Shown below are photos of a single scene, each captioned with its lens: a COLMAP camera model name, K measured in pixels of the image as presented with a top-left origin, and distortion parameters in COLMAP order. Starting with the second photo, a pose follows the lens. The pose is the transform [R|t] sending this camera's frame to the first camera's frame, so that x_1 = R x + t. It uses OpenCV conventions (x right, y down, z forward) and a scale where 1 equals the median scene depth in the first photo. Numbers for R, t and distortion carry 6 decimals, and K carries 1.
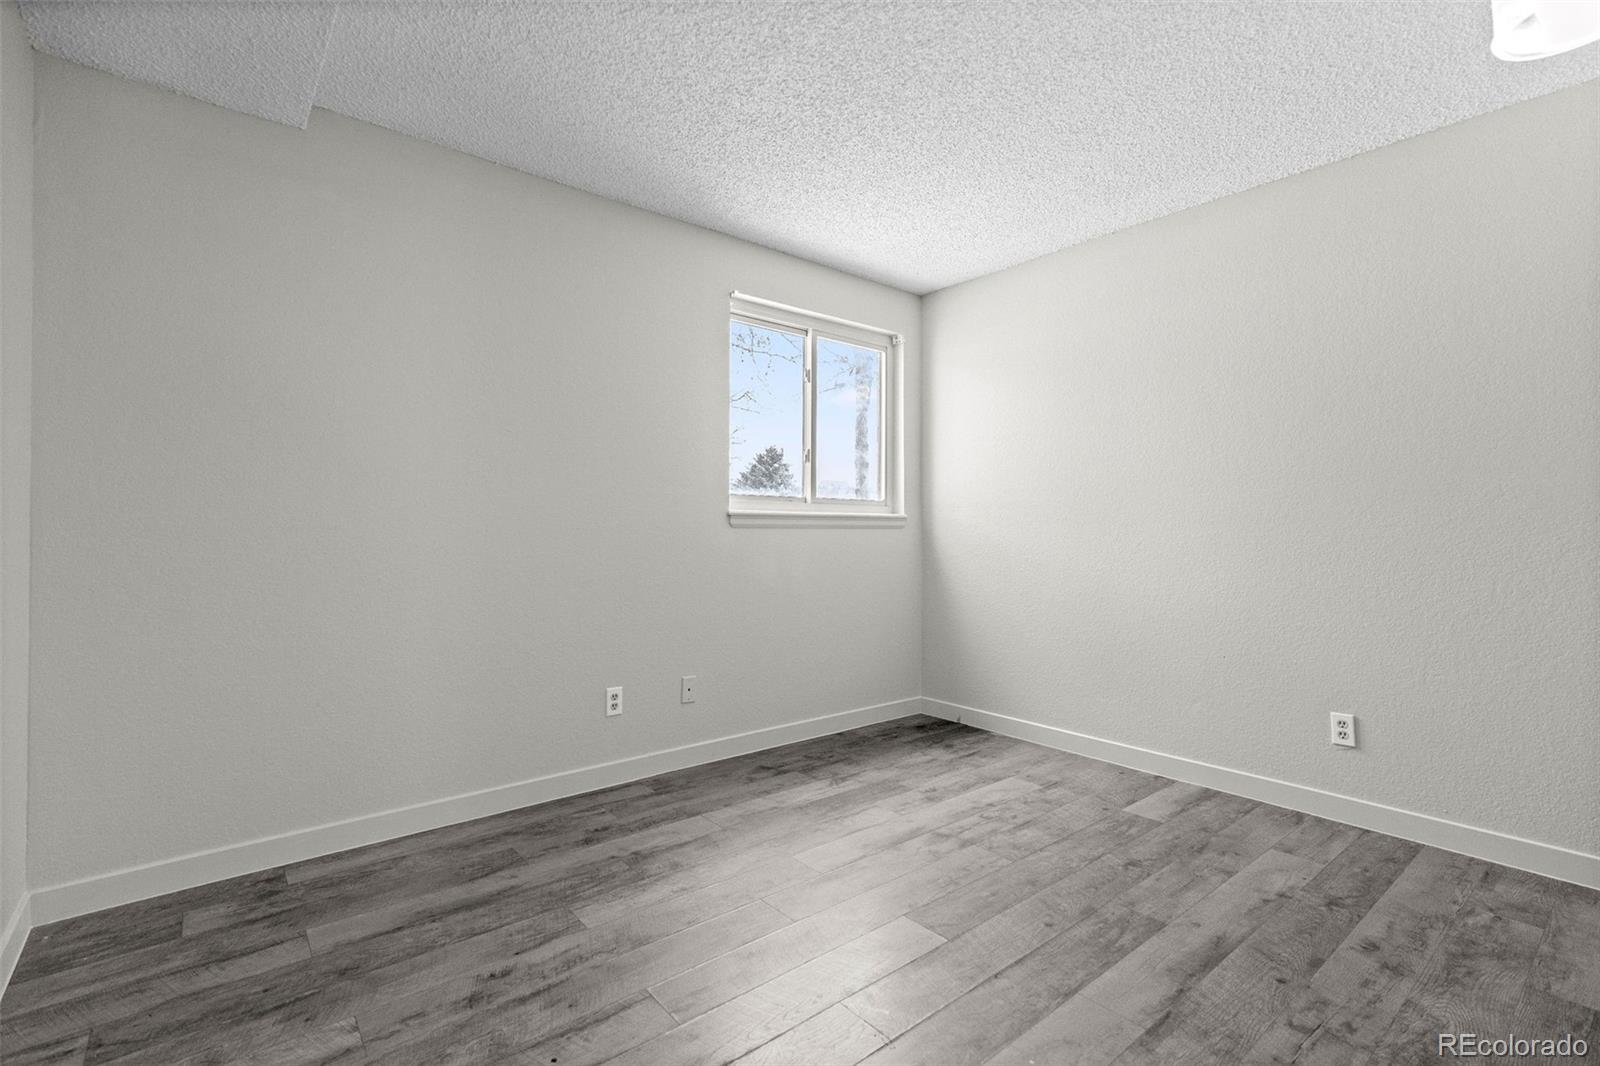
lens RADIAL K [[739.4, 0, 791.4], [0, 739.4, 533.8], [0, 0, 1]] dist [0.012801, -0.001303]
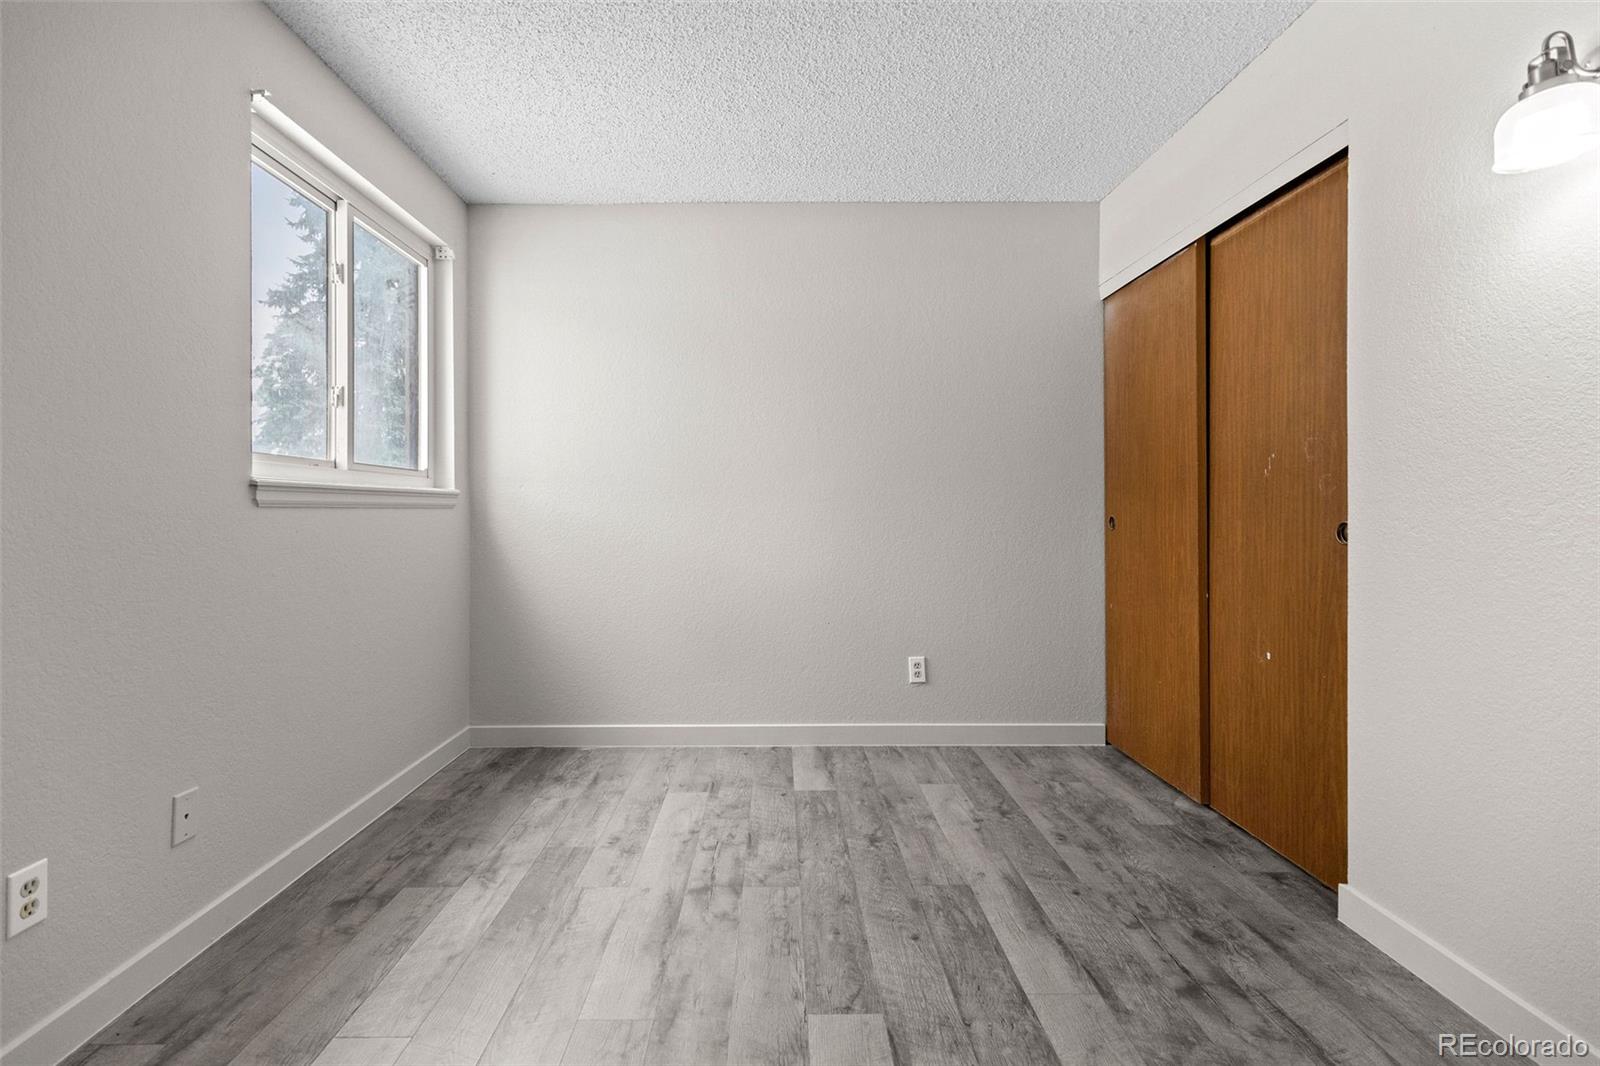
lens RADIAL K [[739.4, 0, 794.2], [0, 739.4, 516.2], [0, 0, 1]] dist [0.012801, -0.001303]
pose [[0.626289, -0.013841, 0.779468, -0.301843], [0.010667, 0.999901, 0.009185, -0.002870], [-0.779518, 0.002562, 0.626374, 0.358841]]
